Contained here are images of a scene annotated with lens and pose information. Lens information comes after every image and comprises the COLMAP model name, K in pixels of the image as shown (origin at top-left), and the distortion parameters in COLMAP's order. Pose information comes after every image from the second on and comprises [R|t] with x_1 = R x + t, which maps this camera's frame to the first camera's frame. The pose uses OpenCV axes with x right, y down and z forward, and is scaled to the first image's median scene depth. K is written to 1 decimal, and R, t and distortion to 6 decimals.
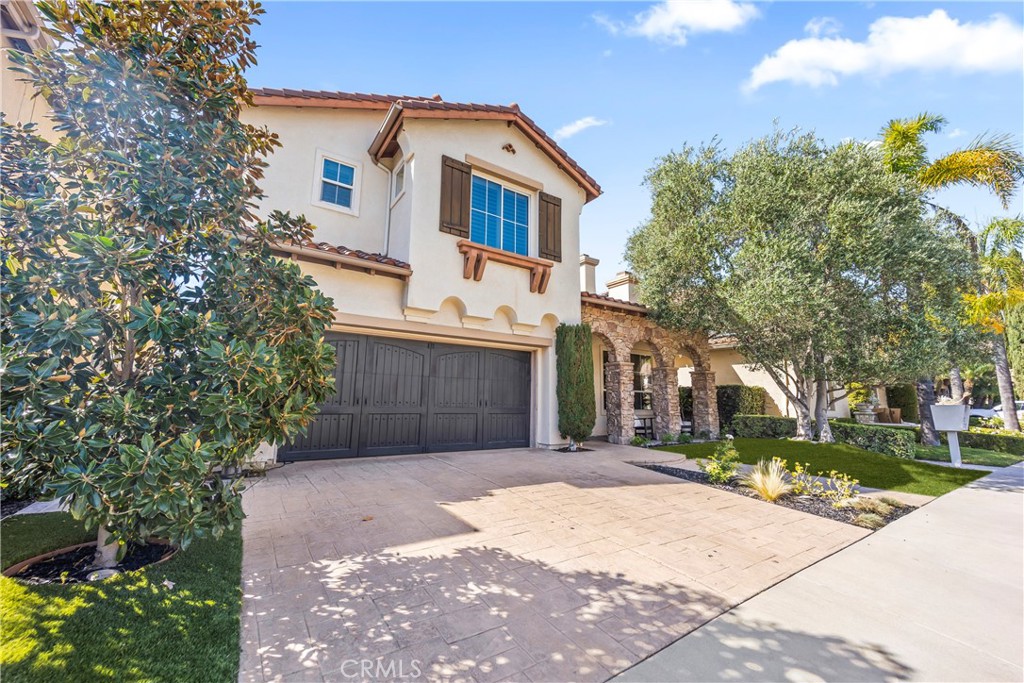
lens RADIAL K [[412.0, 0, 505.2], [0, 412.0, 339.2], [0, 0, 1]] dist [0.000234, -0.000211]
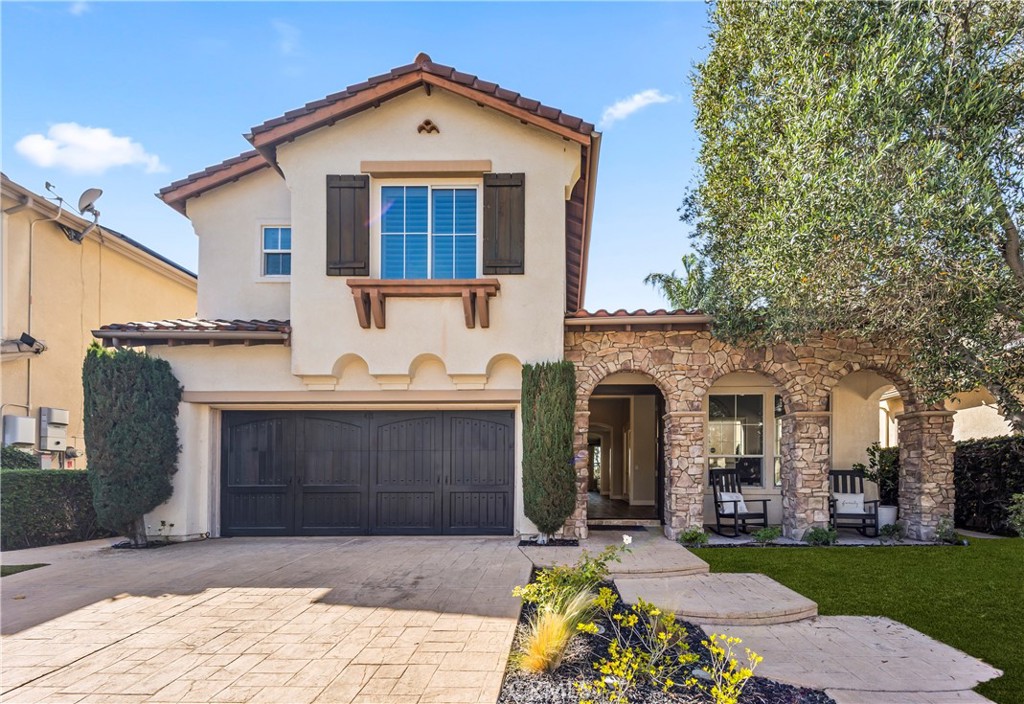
lens RADIAL K [[457.8, 0, 512.0], [0, 457.8, 474.6], [0, 0, 1]] dist [0.003155, 0.000269]
pose [[0.825489, -0.017339, -0.564152, 0.567304], [0.100103, 0.988180, 0.116103, 0.053771], [0.555471, -0.152316, 0.817467, 0.339138]]
